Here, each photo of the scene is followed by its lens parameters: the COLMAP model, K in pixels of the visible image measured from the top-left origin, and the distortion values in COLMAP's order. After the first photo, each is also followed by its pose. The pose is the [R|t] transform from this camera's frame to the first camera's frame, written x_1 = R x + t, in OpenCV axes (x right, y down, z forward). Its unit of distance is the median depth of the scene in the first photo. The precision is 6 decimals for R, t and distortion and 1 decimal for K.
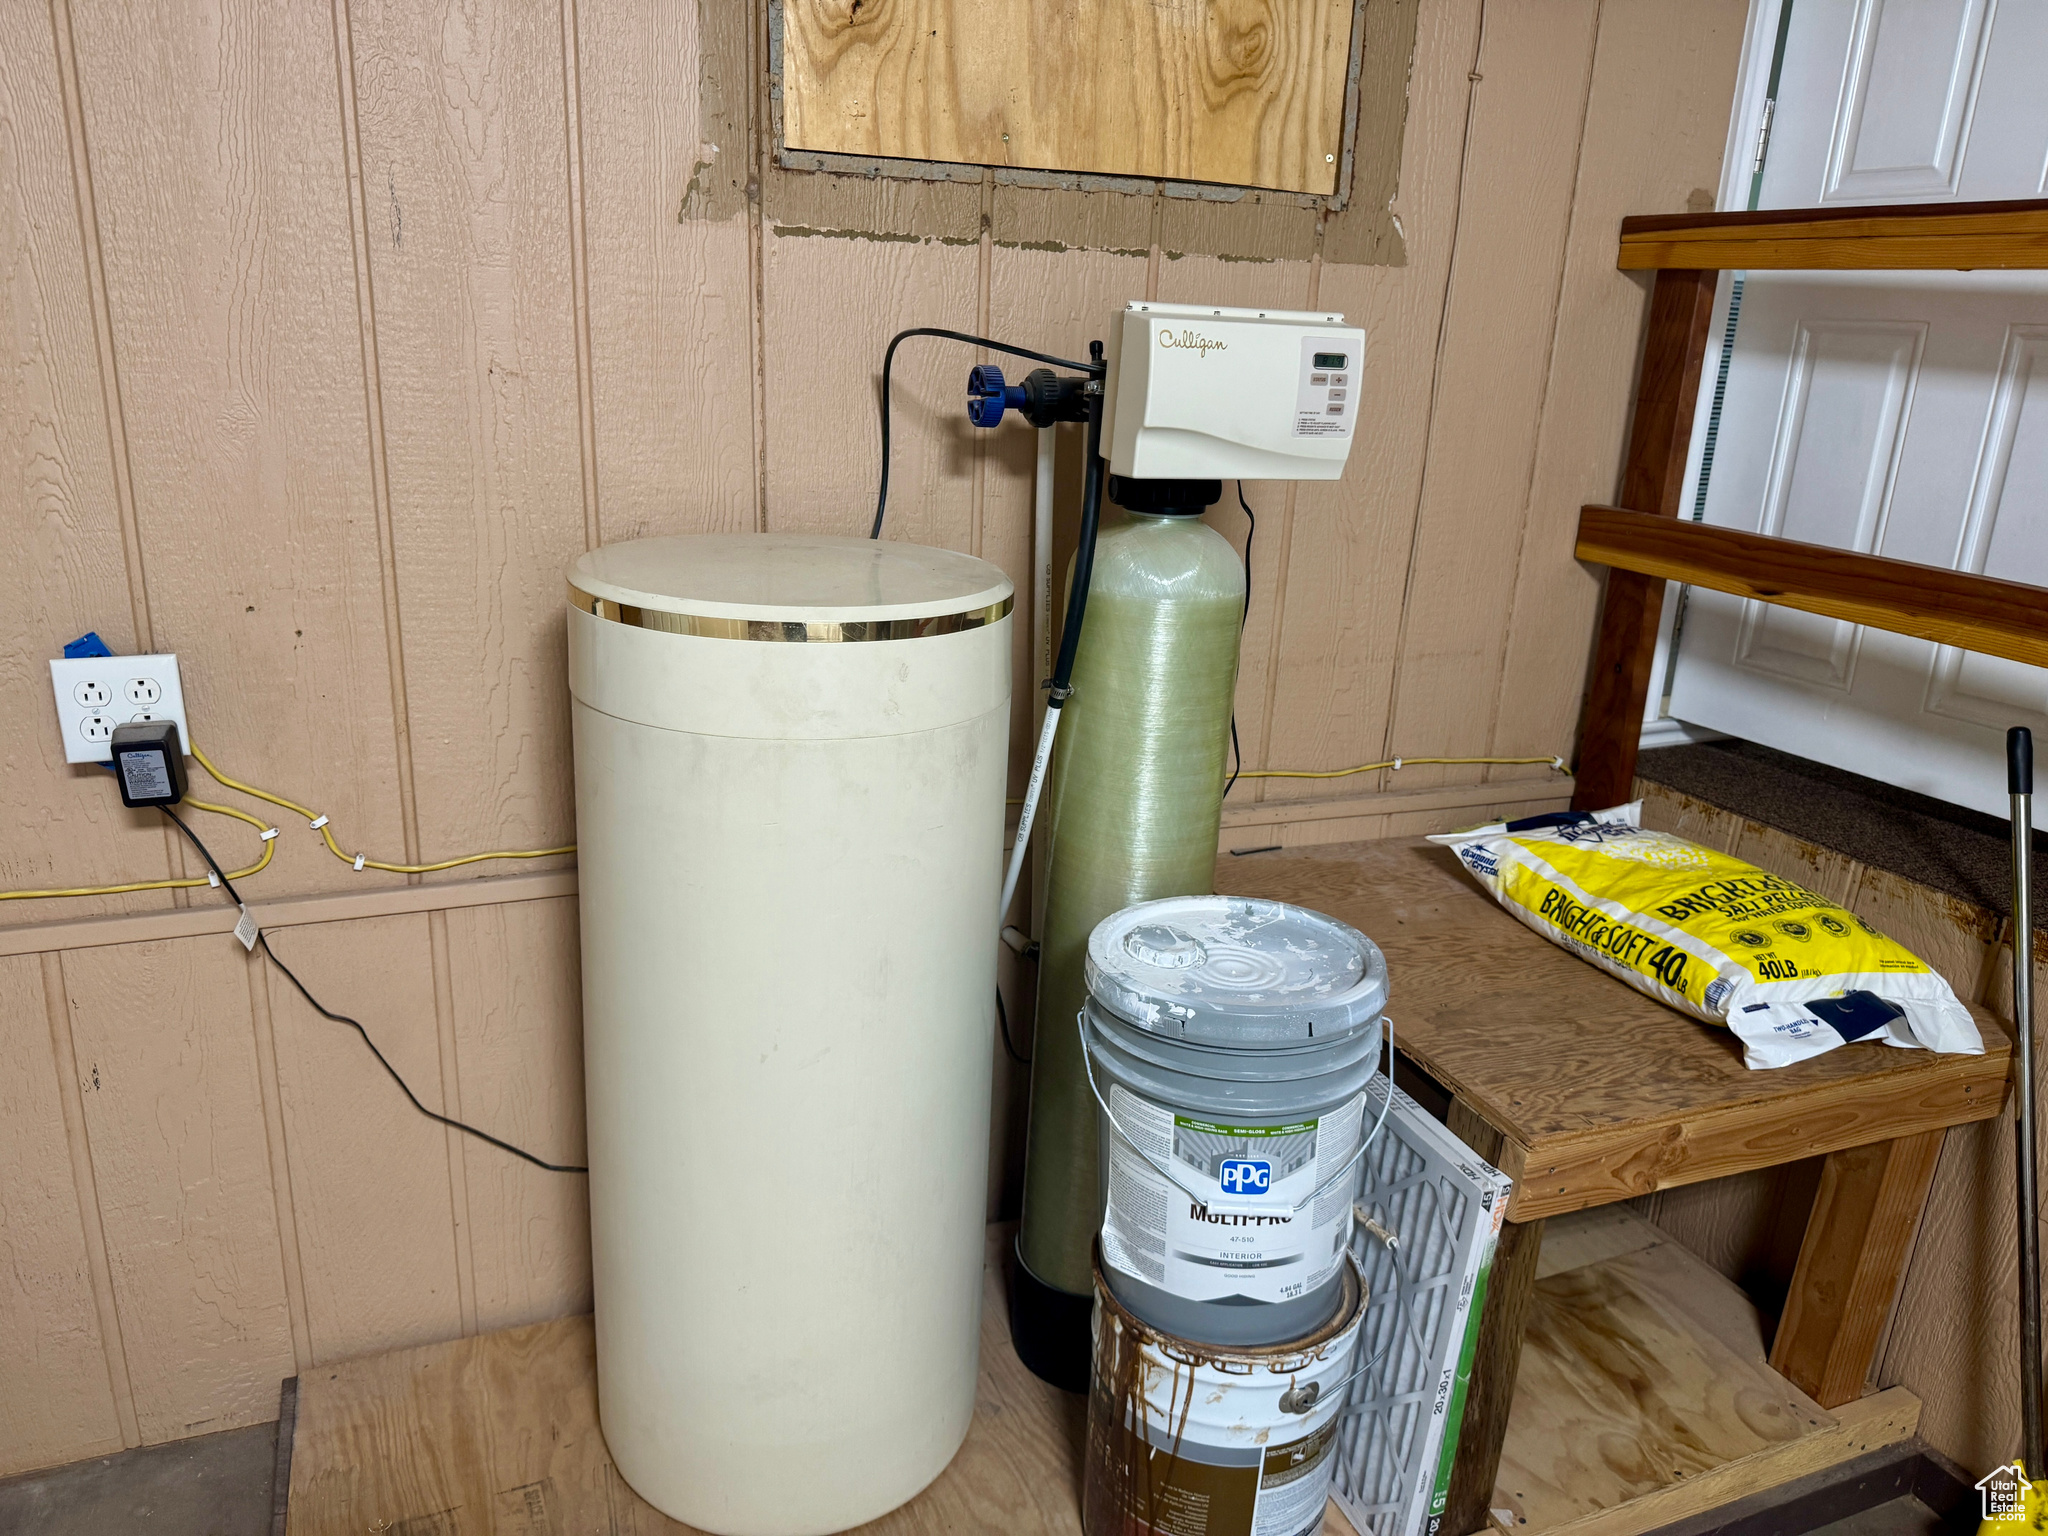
lens RADIAL K [[1471.0, 0, 1022.2], [0, 1471.0, 763.6], [0, 0, 1]] dist [-0.001208, -0.002023]
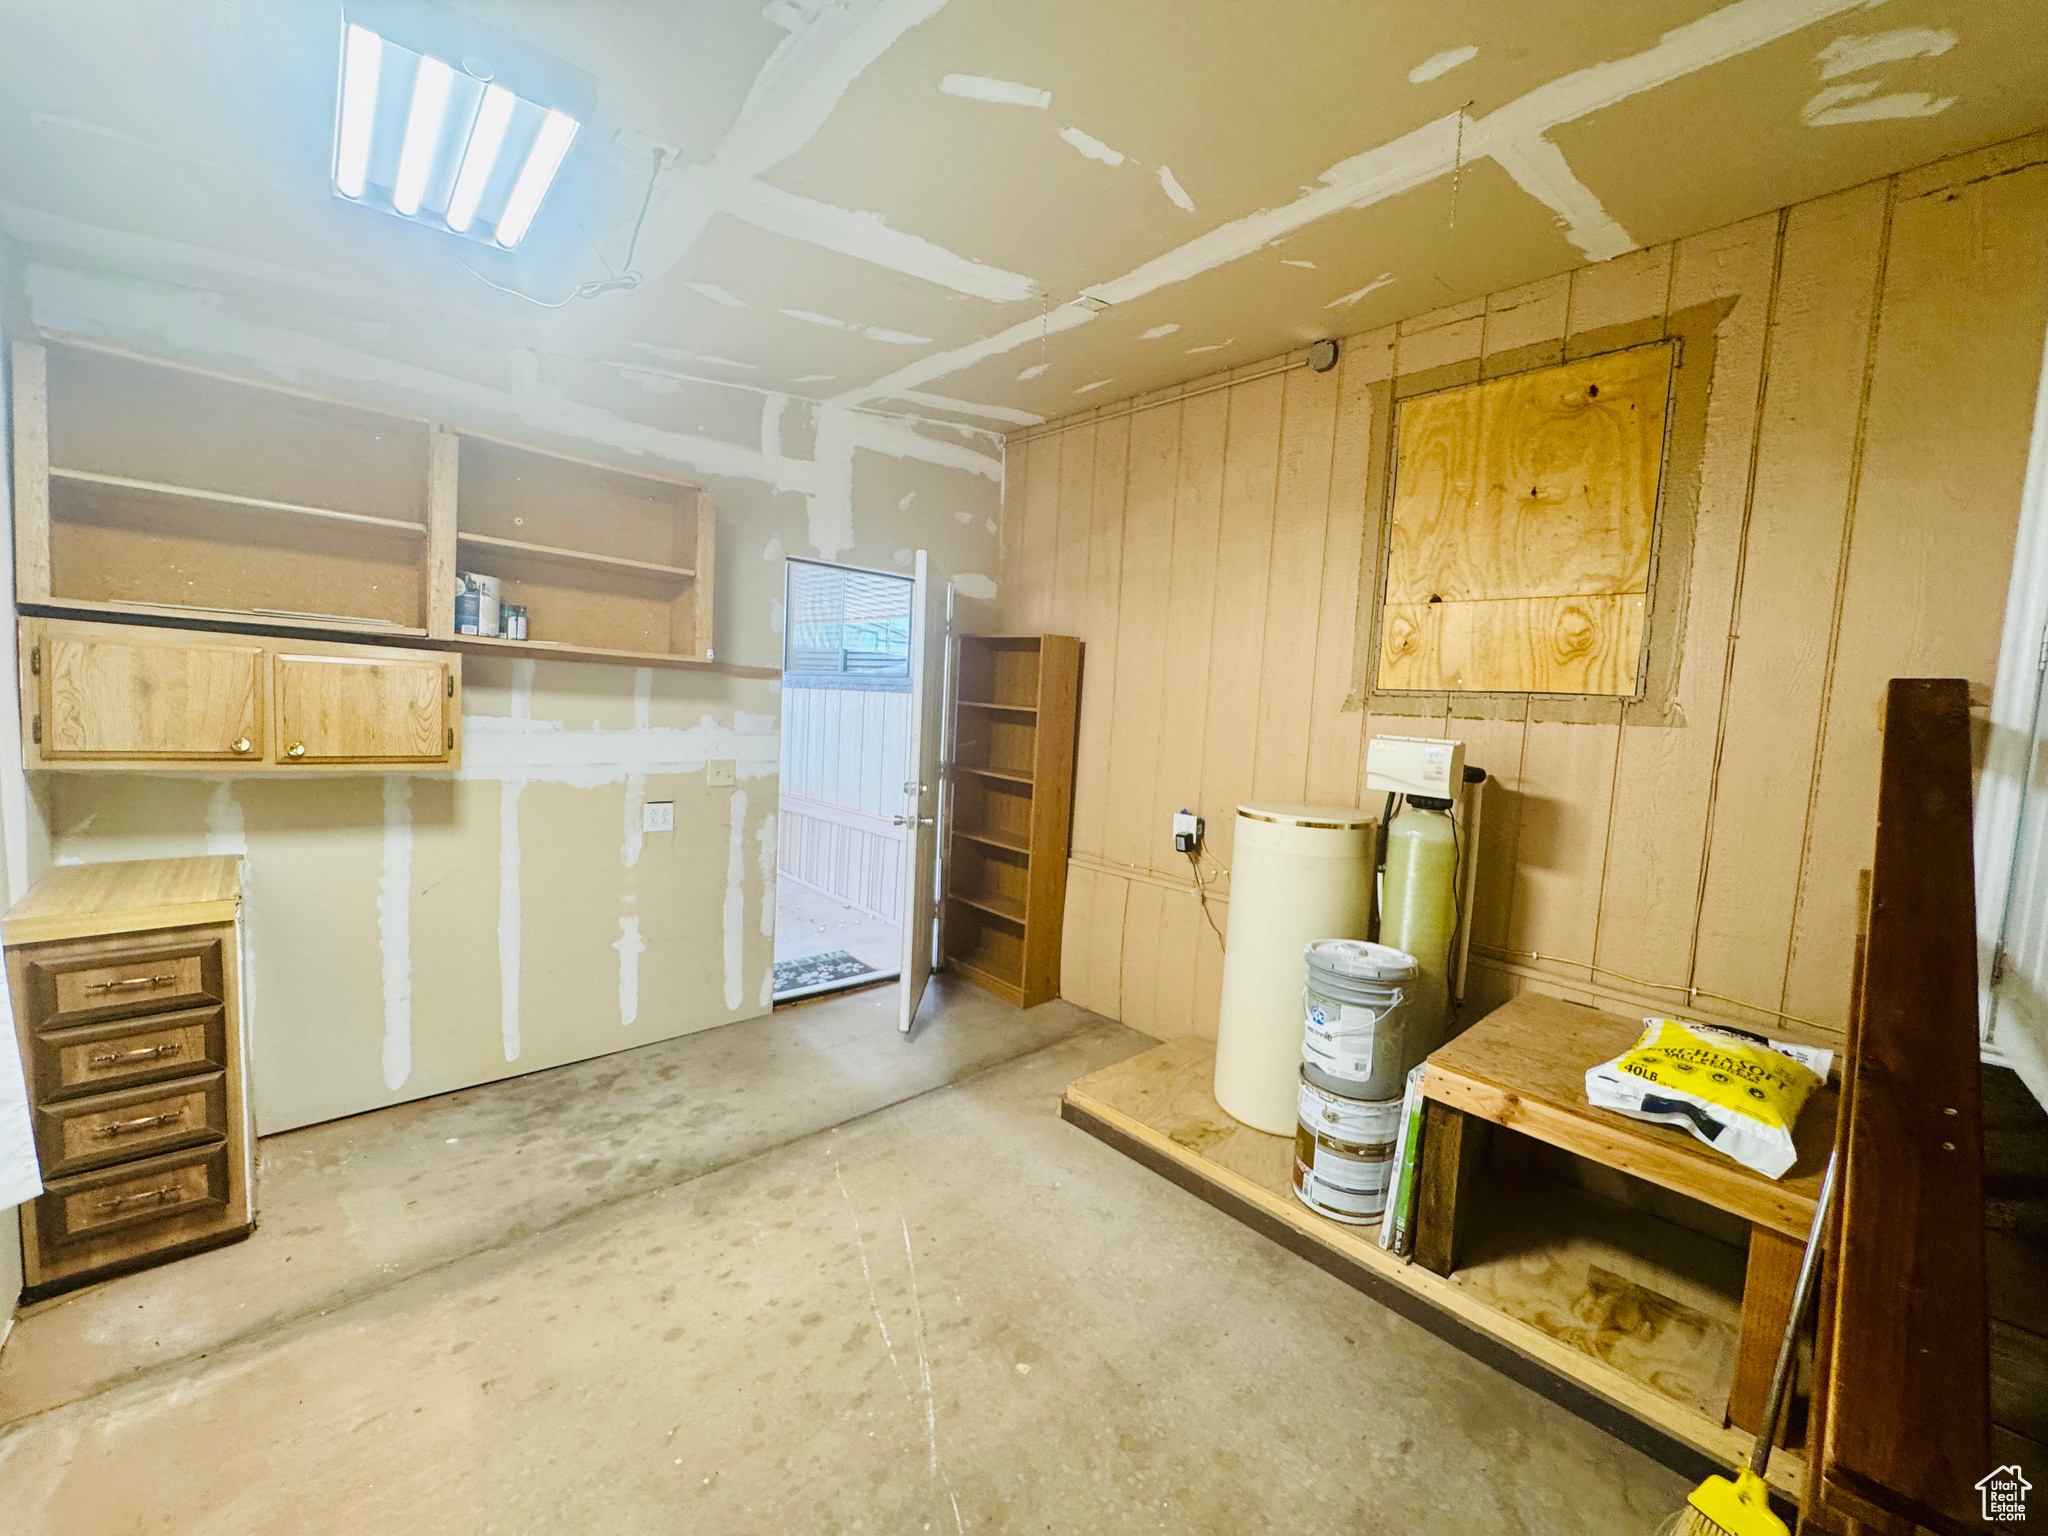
lens RADIAL K [[809.4, 0, 1024.4], [0, 809.4, 766.7], [0, 0, 1]] dist [-0.000157, 0.000007]
pose [[0.357779, 0.051194, -0.932402, 1.099006], [-0.311006, 0.948023, -0.067286, 0.076507], [0.880494, 0.314056, 0.355104, -0.192785]]
